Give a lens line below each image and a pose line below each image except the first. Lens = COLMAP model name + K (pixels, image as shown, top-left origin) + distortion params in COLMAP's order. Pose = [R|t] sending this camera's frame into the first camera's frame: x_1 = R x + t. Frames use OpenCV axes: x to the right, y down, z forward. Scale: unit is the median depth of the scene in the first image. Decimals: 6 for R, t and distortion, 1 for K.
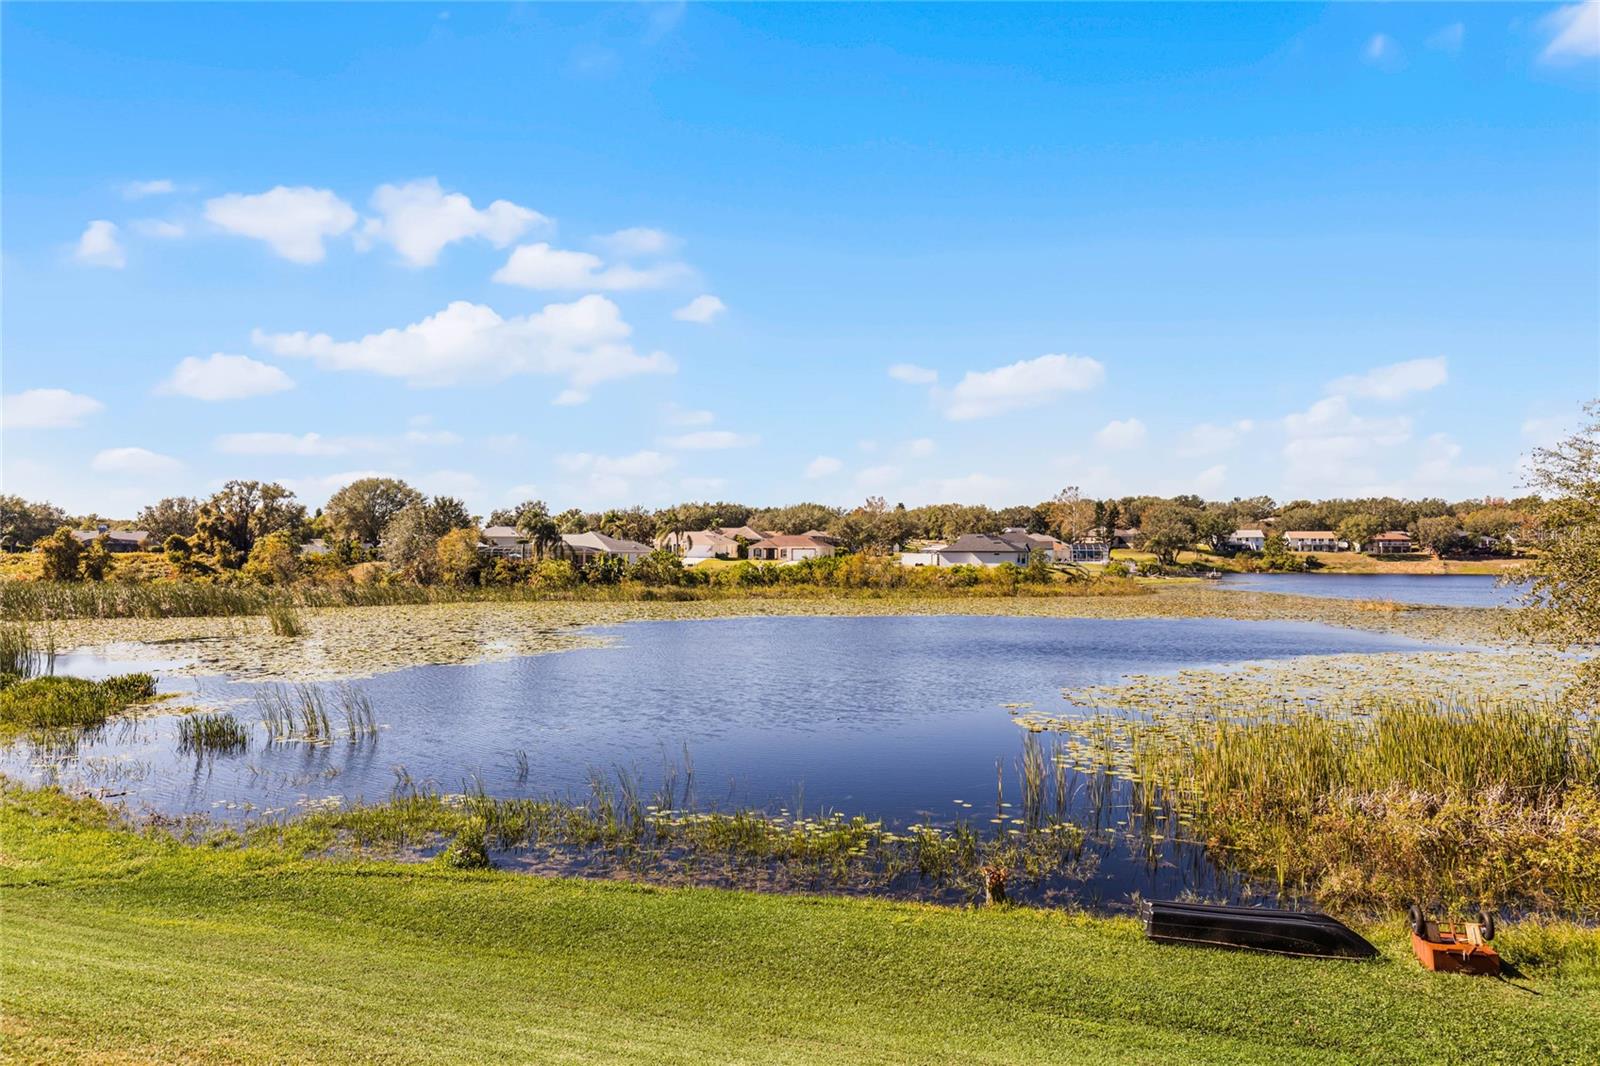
lens RADIAL K [[1017.9, 0, 794.4], [0, 1017.9, 529.2], [0, 0, 1]] dist [0.006667, -0.002682]
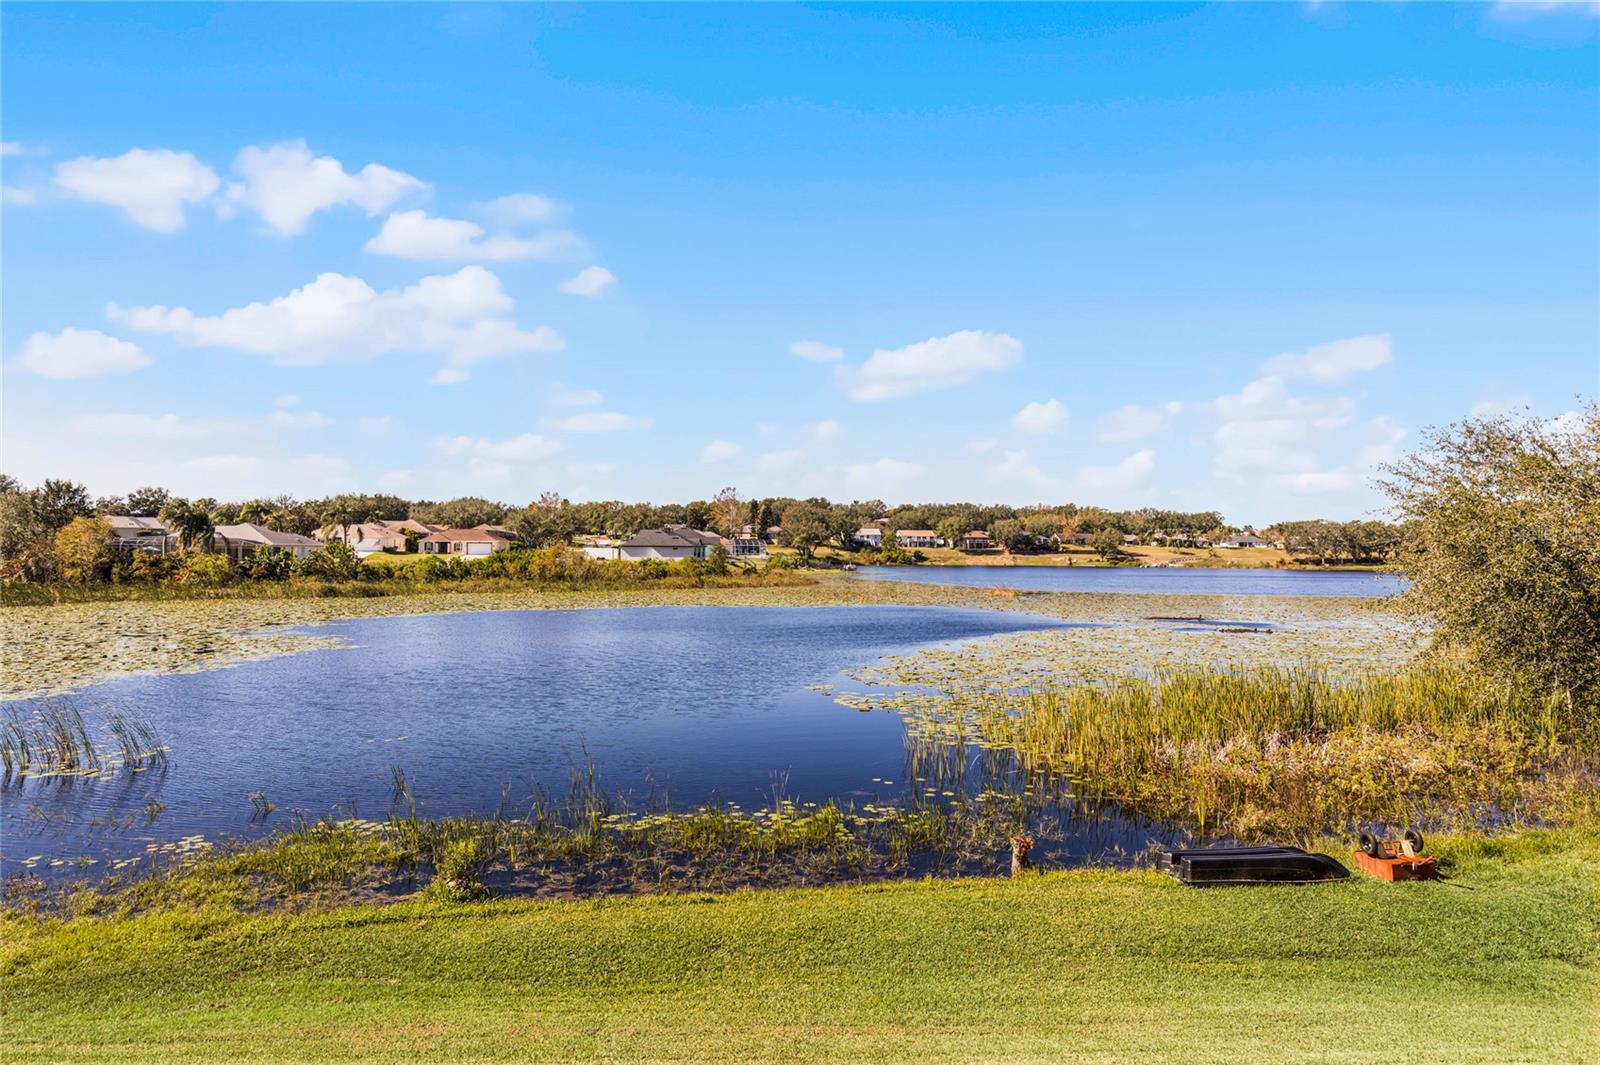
lens RADIAL K [[958.0, 0, 813.7], [0, 958.0, 556.3], [0, 0, 1]] dist [0.001617, -0.001288]
pose [[0.933510, -0.000259, 0.358551, -0.204583], [-0.011284, 0.999483, 0.030102, 0.004412], [-0.358374, -0.032147, 0.933025, 0.080030]]
